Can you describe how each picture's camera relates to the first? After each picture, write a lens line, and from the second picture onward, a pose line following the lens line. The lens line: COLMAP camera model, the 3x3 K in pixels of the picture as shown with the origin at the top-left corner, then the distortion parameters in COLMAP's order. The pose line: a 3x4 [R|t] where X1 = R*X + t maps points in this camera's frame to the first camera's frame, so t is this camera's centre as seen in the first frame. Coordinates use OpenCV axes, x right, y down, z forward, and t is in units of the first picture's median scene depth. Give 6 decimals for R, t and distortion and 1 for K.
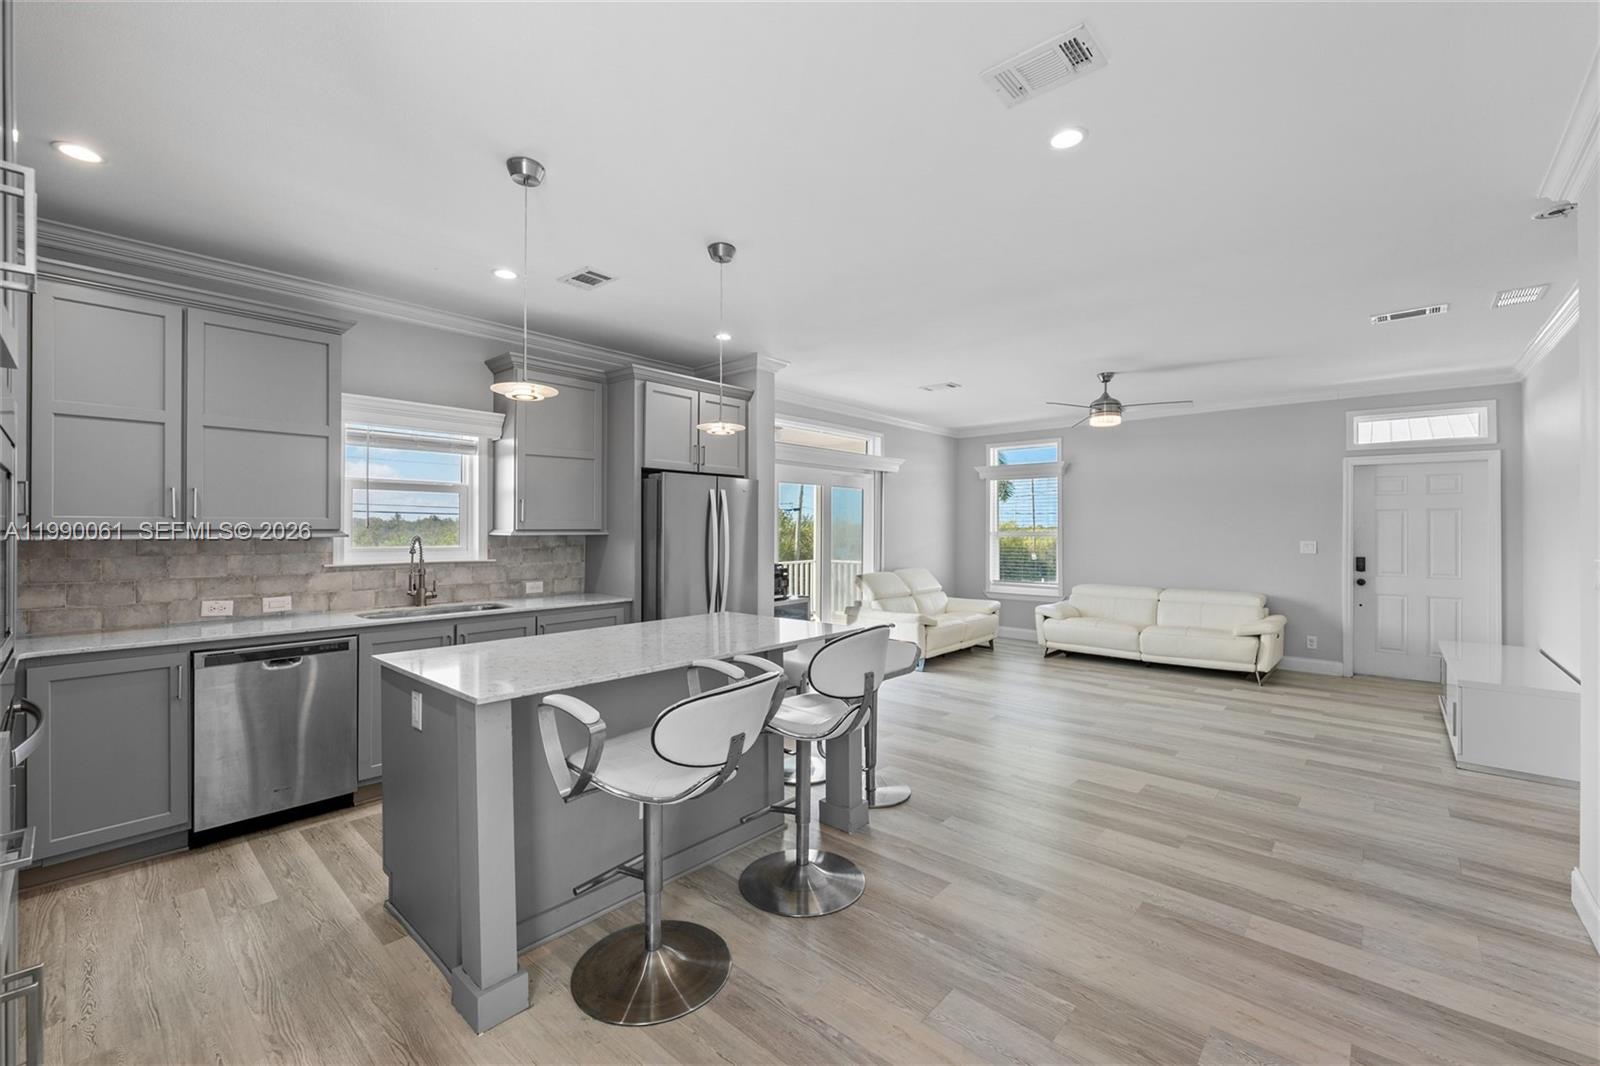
lens RADIAL K [[654.1, 0, 806.0], [0, 654.1, 529.5], [0, 0, 1]] dist [-0.007497, -0.000010]
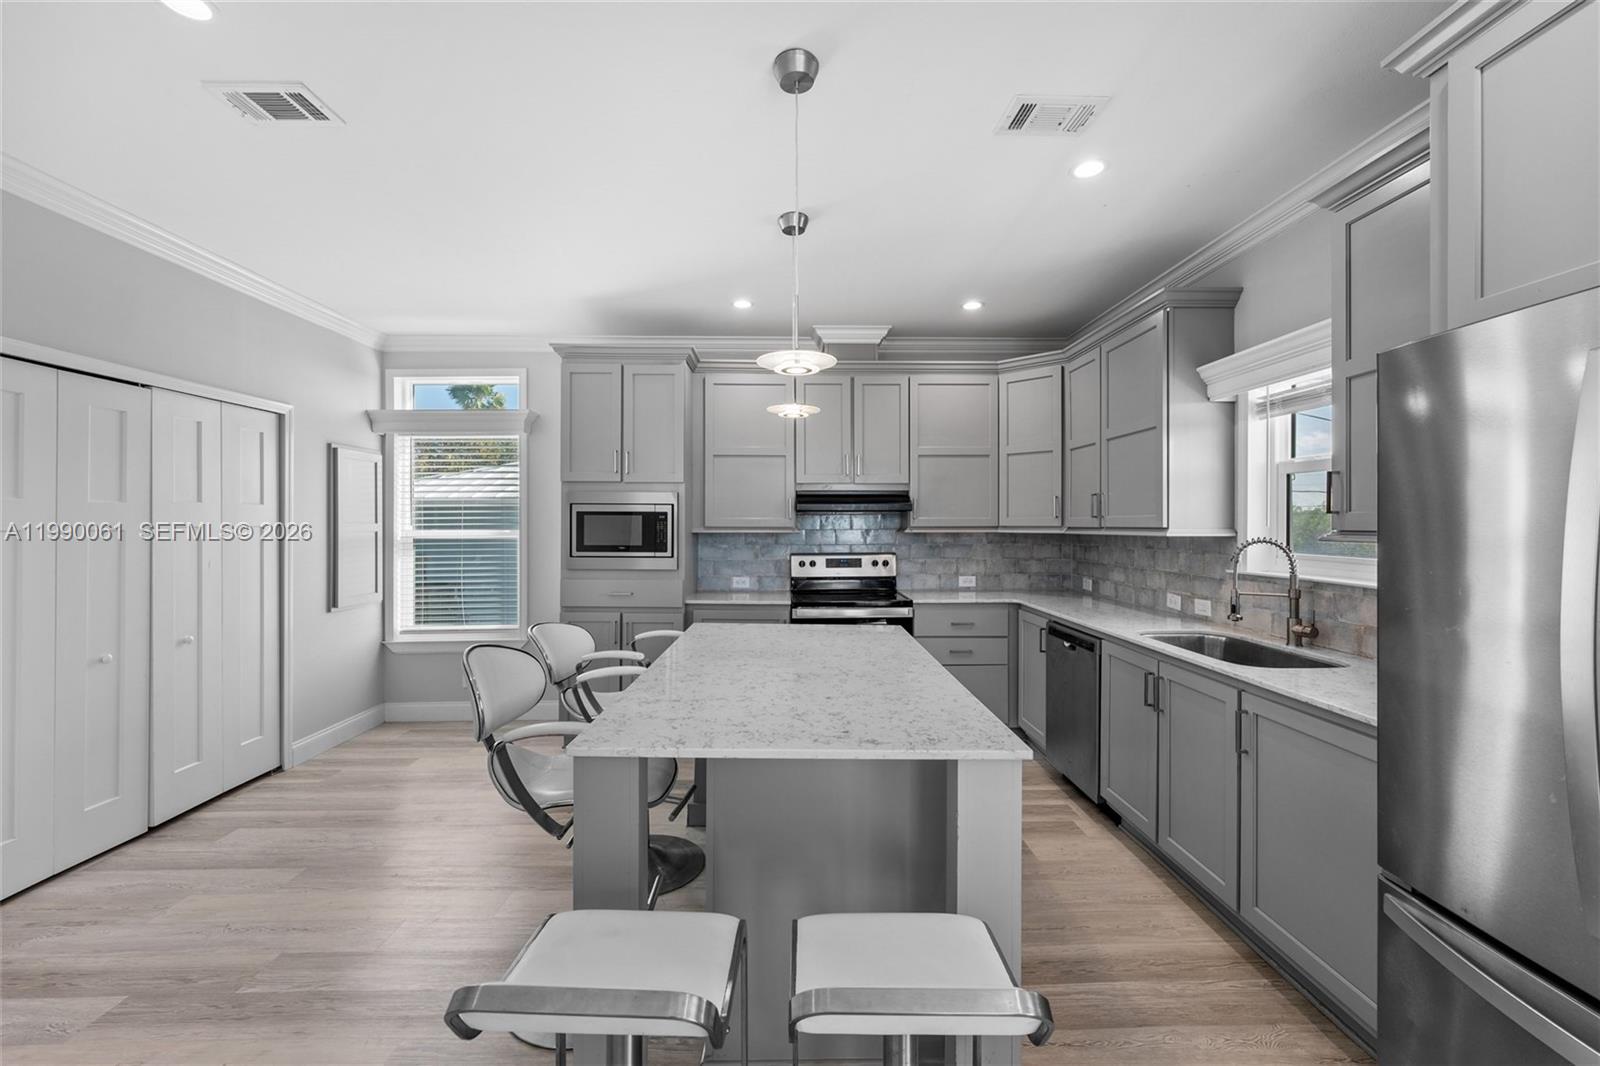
lens RADIAL K [[654.4, 0, 797.6], [0, 654.4, 527.0], [0, 0, 1]] dist [-0.004018, -0.000442]
pose [[-0.737011, 0.002521, -0.675876, 0.221987], [-0.003540, 0.999965, 0.007590, -0.005163], [0.675871, 0.007986, -0.736977, 1.145220]]
